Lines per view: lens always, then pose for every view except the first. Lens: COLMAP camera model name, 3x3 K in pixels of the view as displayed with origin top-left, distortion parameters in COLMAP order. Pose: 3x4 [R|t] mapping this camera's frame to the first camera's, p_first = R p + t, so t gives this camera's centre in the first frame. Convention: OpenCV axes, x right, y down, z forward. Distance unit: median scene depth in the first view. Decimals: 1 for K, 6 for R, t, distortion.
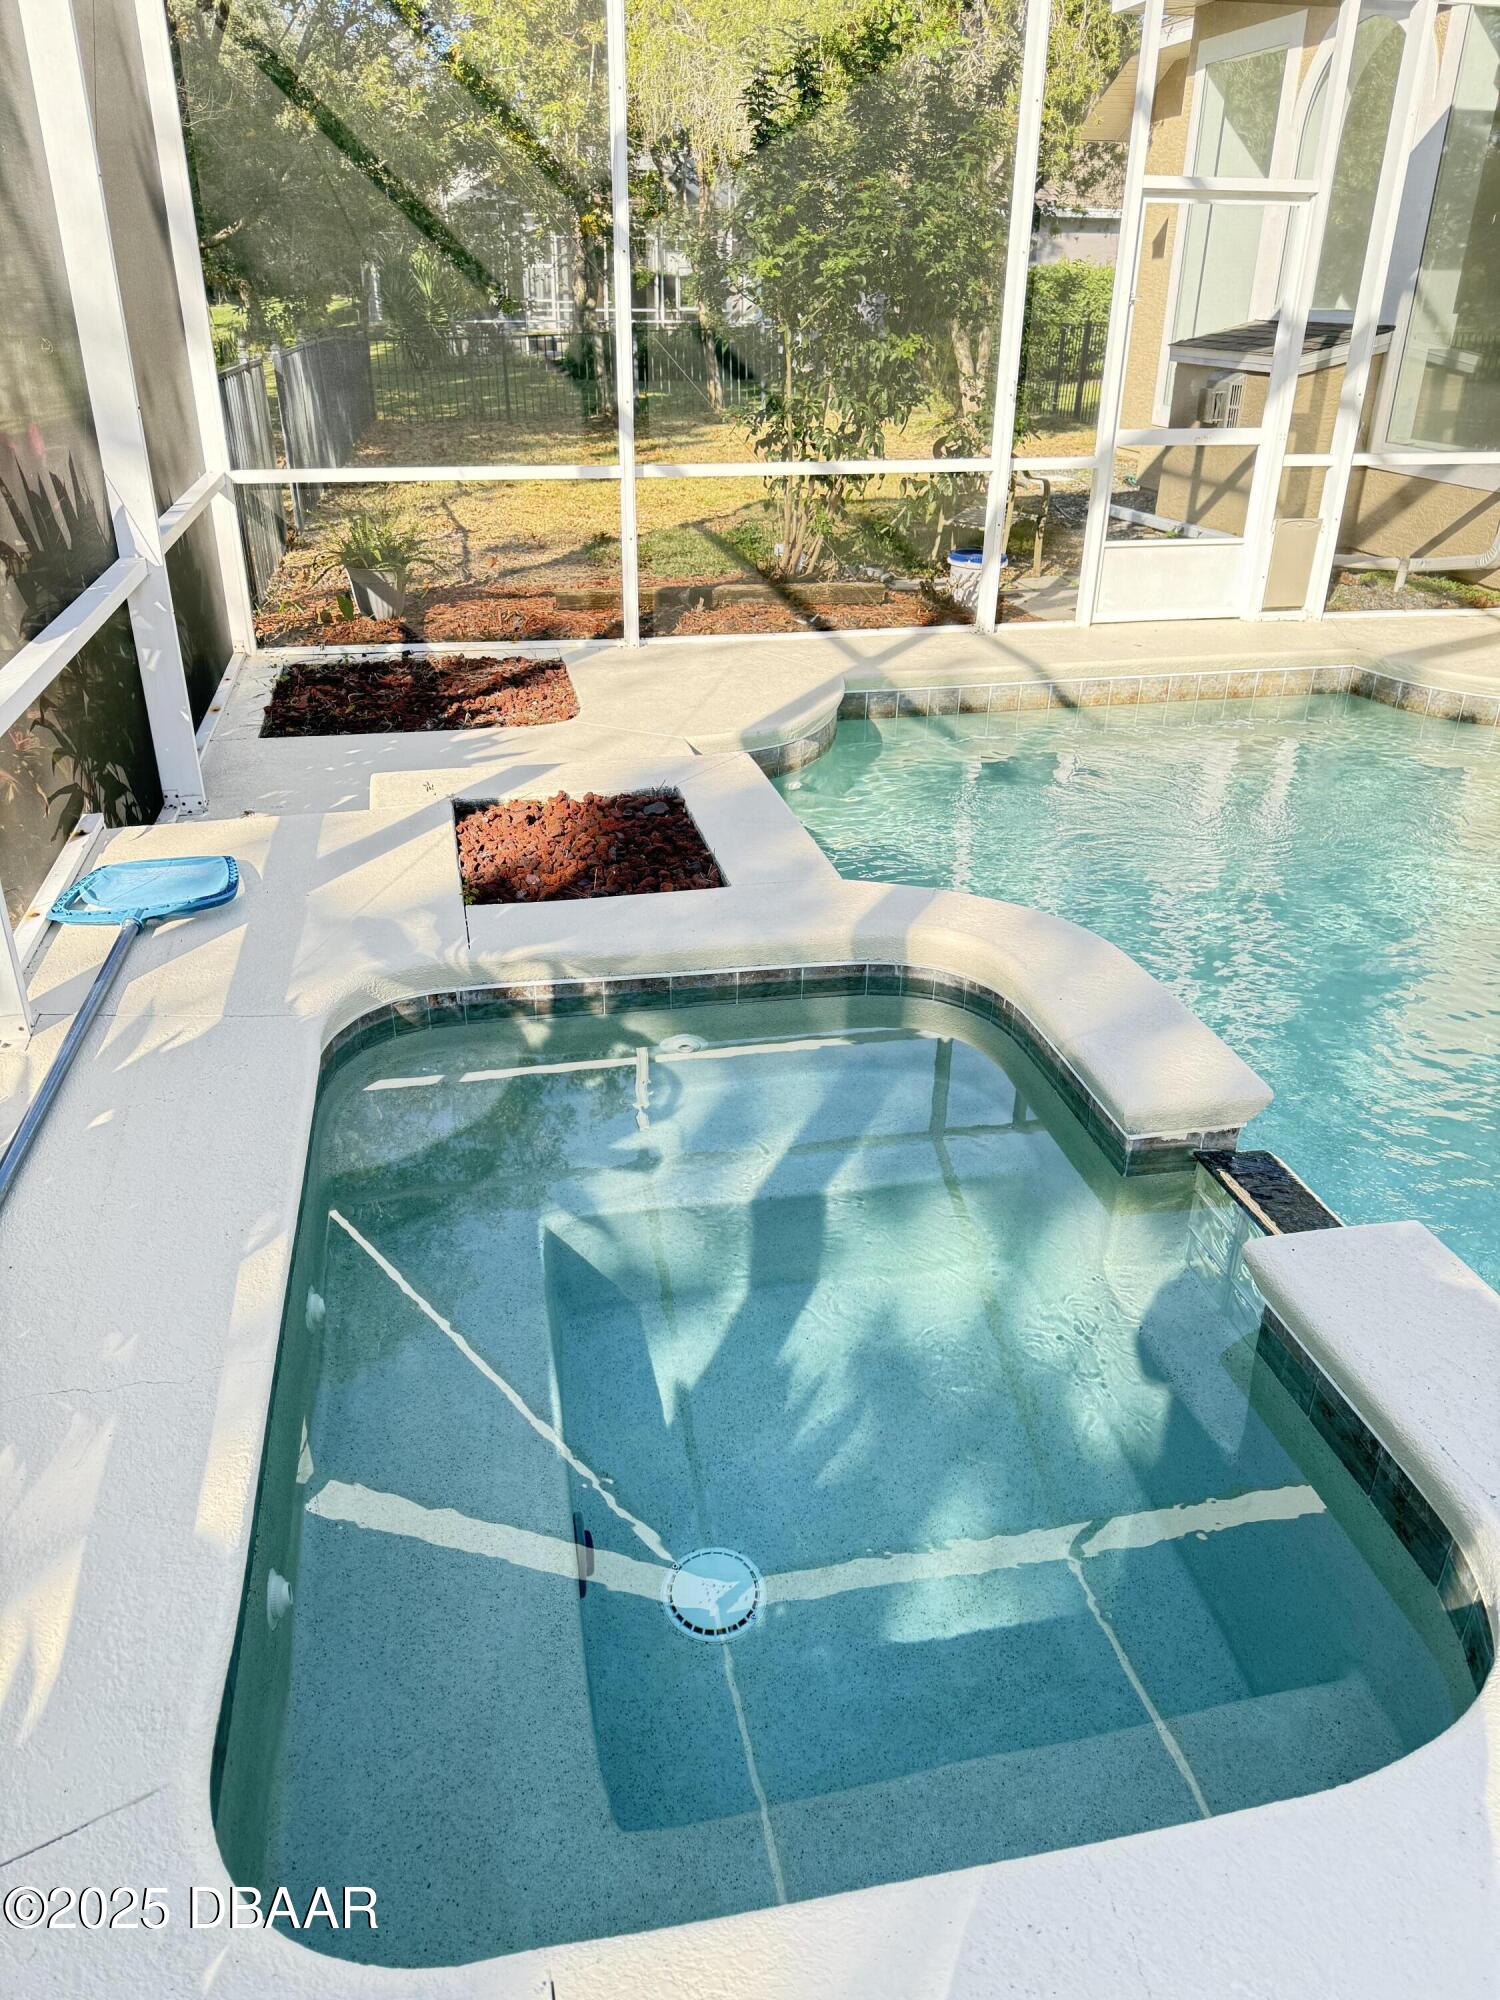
lens RADIAL K [[1401.2, 0, 755.6], [0, 1401.2, 993.0], [0, 0, 1]] dist [0.052213, -0.068954]
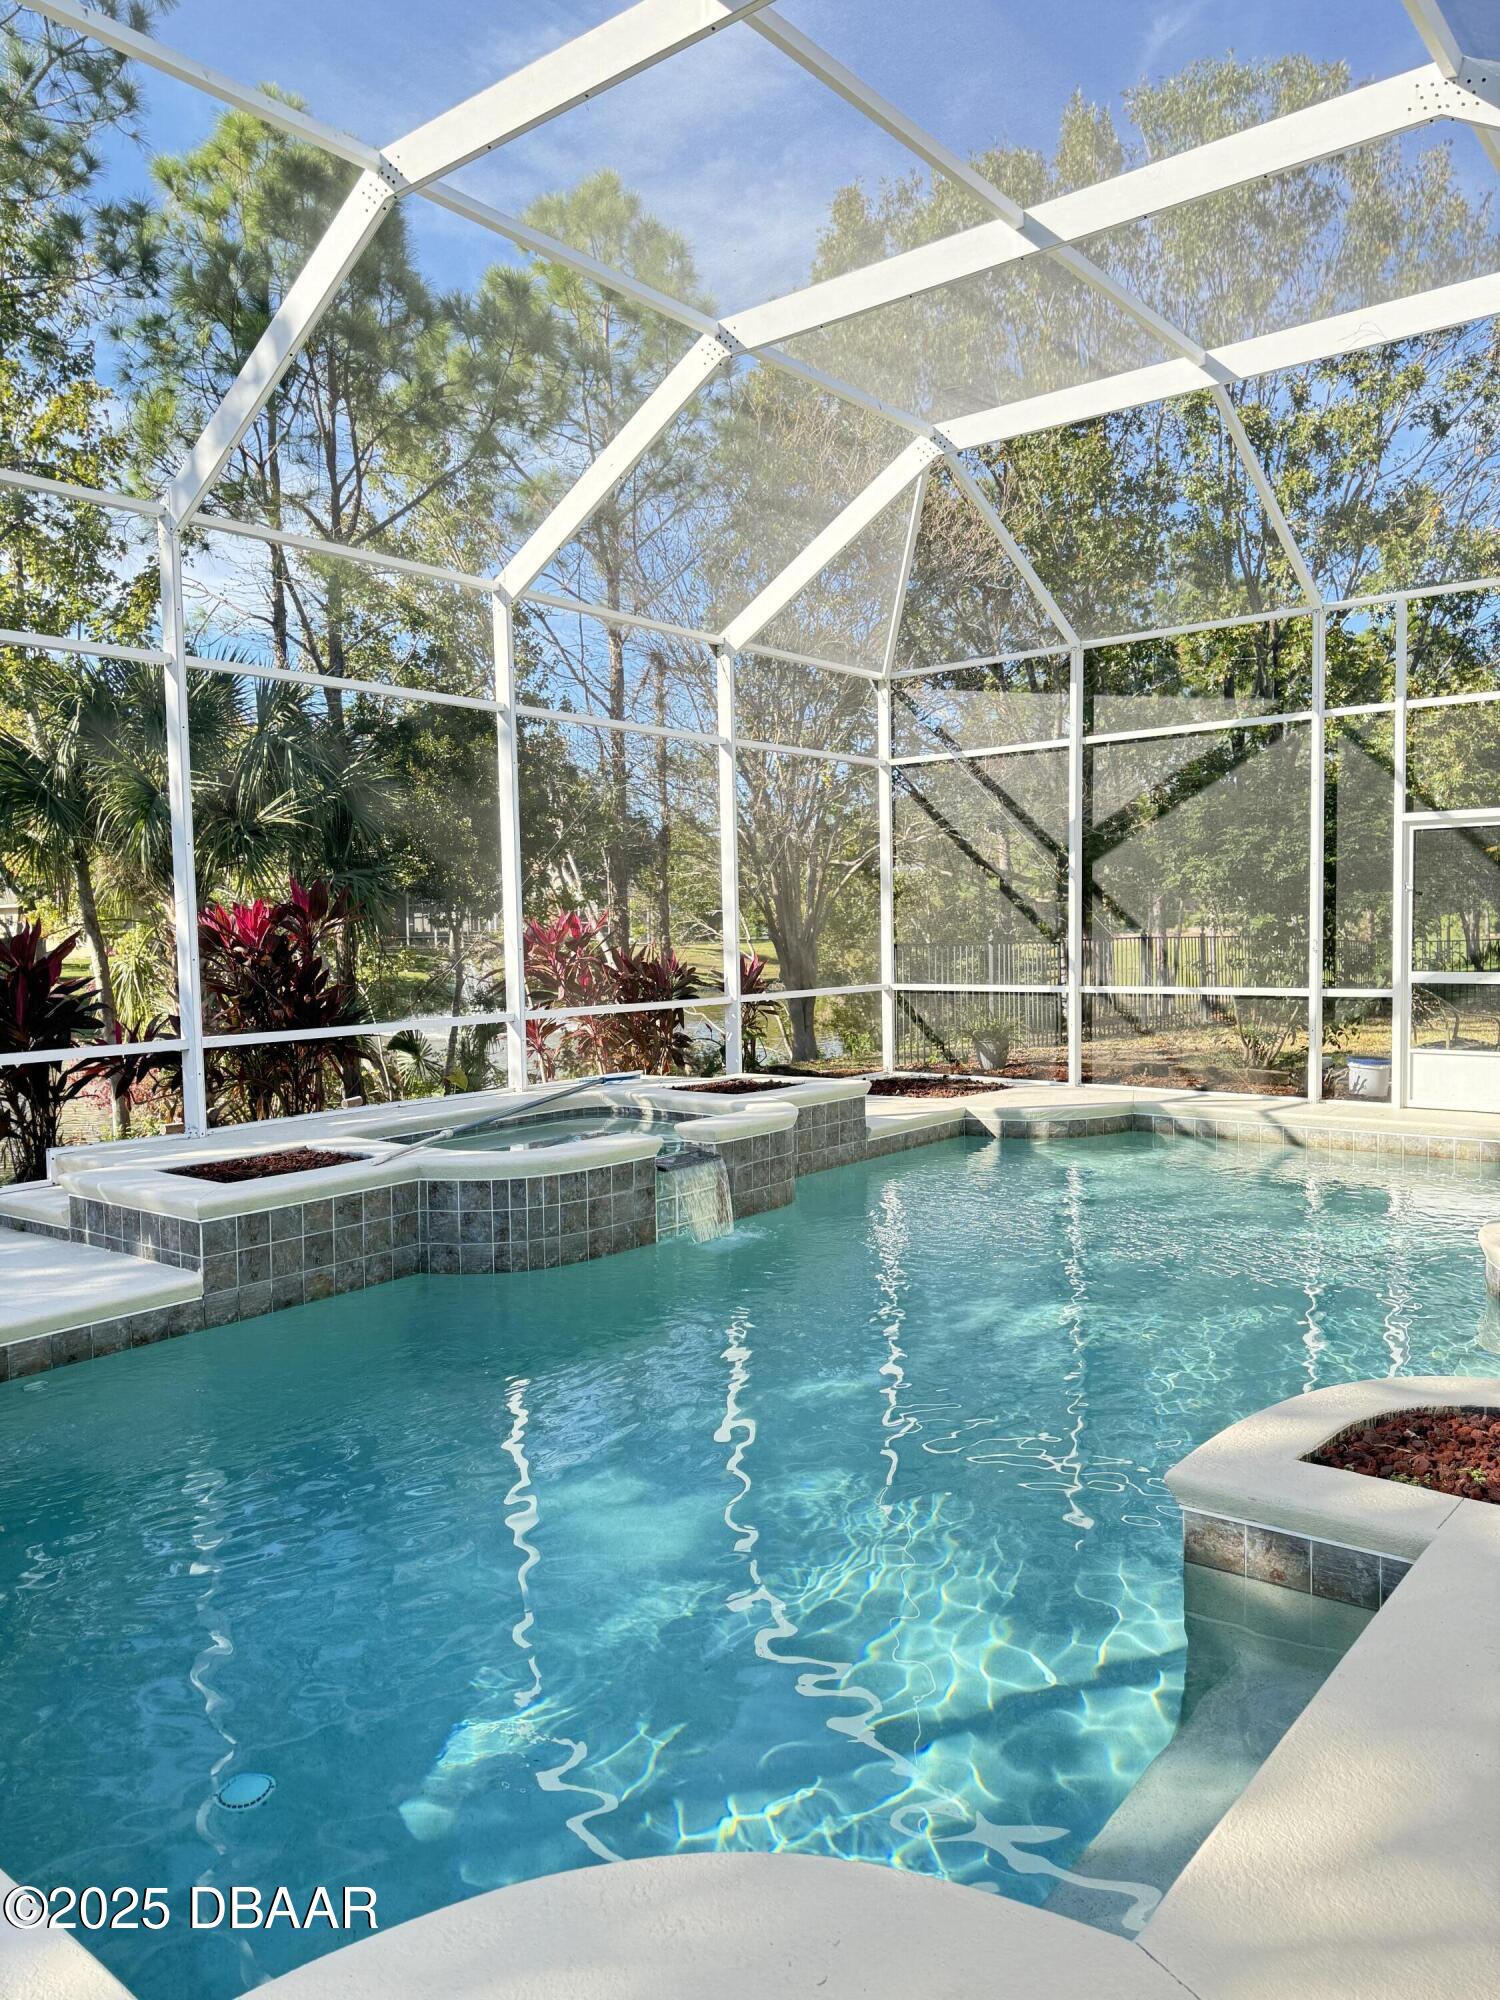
lens RADIAL K [[1401.2, 0, 735.3], [0, 1401.2, 1011.3], [0, 0, 1]] dist [0.052213, -0.068954]
pose [[0.618585, 0.031090, -0.785102, 1.019905], [-0.324311, 0.920231, -0.219084, 0.177387], [0.715664, 0.390140, 0.579324, -0.305224]]
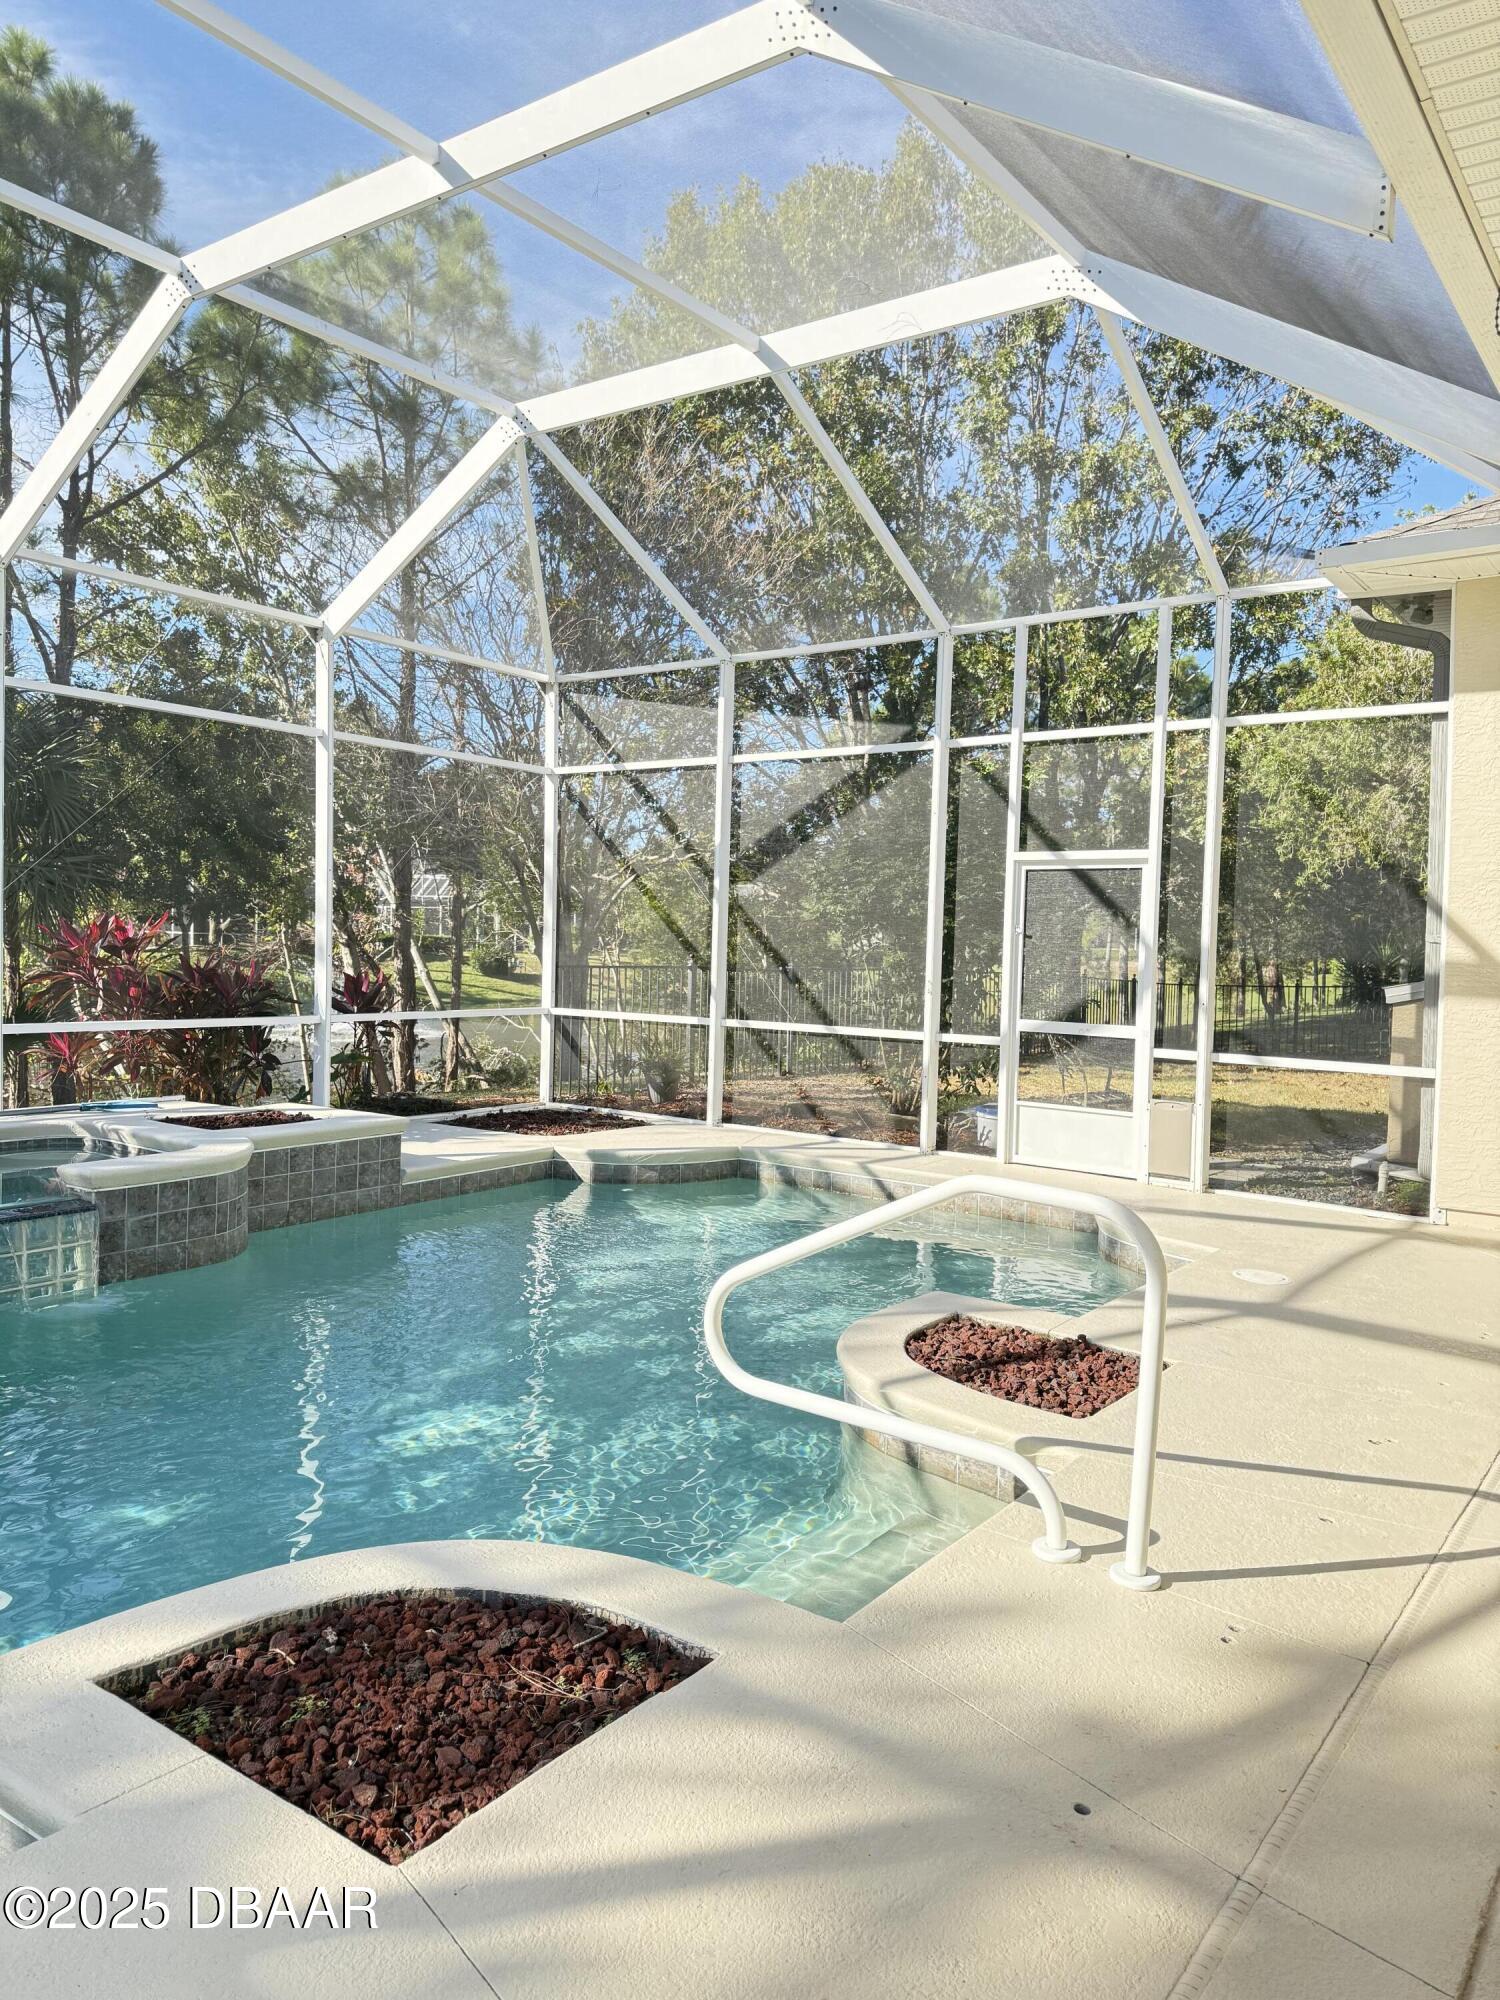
lens RADIAL K [[1401.2, 0, 766.8], [0, 1401.2, 991.8], [0, 0, 1]] dist [0.052213, -0.068954]
pose [[0.666065, 0.038746, -0.744887, 1.158840], [-0.345836, 0.900863, -0.262381, 0.006099], [0.660875, 0.432371, 0.613433, 0.025667]]
